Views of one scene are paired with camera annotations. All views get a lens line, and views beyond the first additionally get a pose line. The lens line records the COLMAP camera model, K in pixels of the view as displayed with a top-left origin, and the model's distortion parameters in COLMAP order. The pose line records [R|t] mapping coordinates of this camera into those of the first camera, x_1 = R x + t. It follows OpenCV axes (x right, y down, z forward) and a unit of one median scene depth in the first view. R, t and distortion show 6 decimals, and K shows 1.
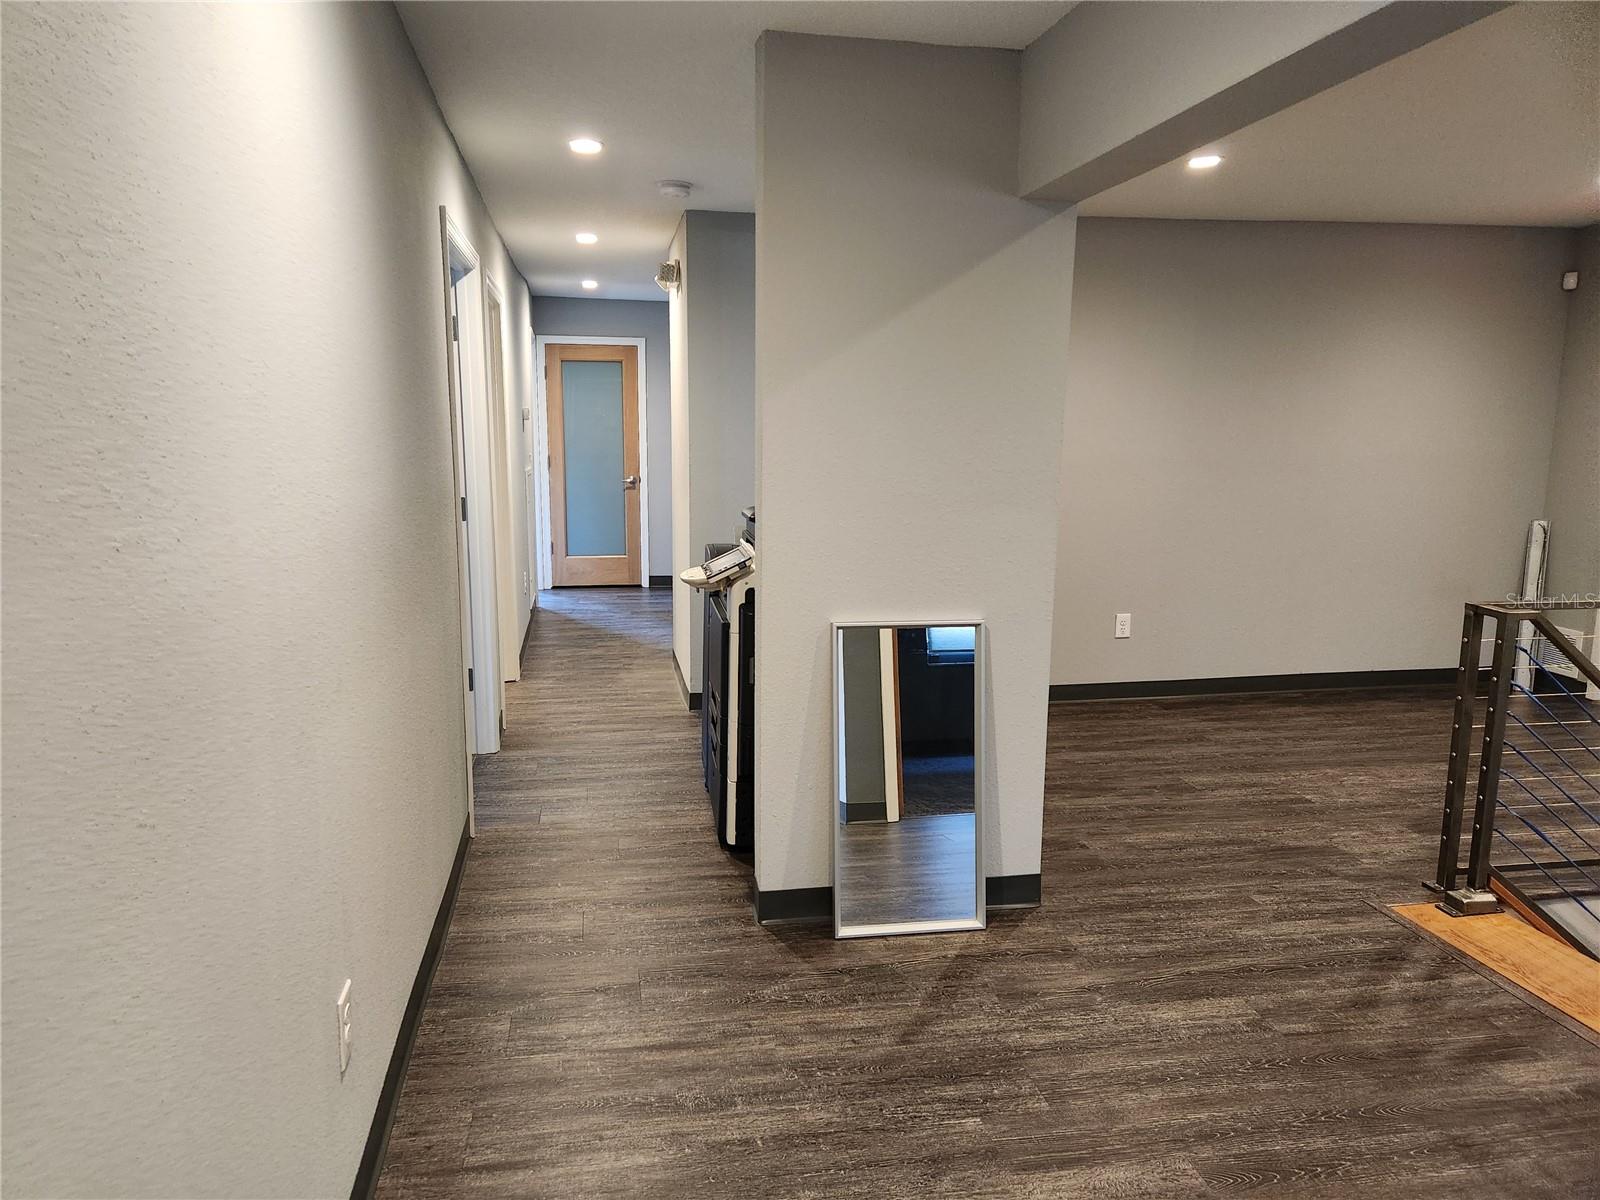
lens RADIAL K [[1087.4, 0, 796.2], [0, 1087.4, 590.4], [0, 0, 1]] dist [0.050995, -0.033962]
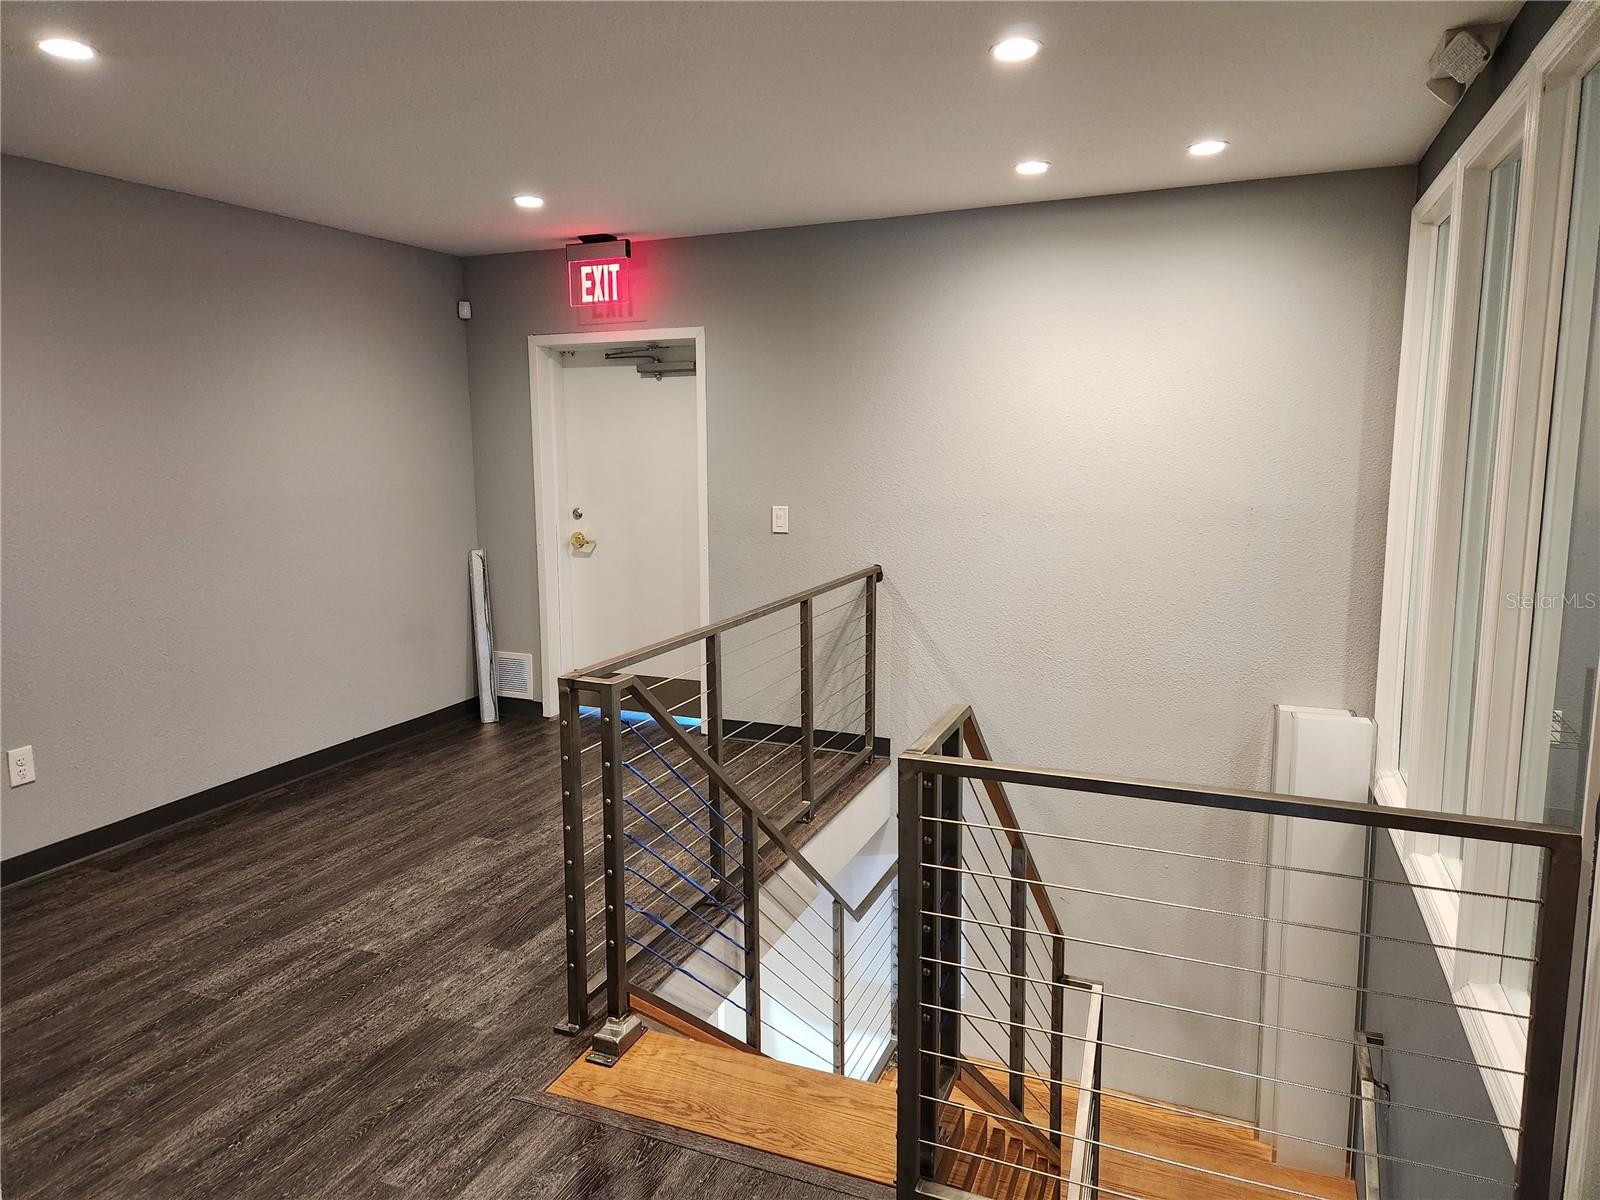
lens RADIAL K [[1087.4, 0, 788.1], [0, 1087.4, 587.5], [0, 0, 1]] dist [0.050995, -0.033962]
pose [[0.571090, -0.120413, 0.812008, 0.044332], [0.142084, 0.988753, 0.046694, -0.050680], [-0.808497, 0.088707, 0.581776, 0.291187]]
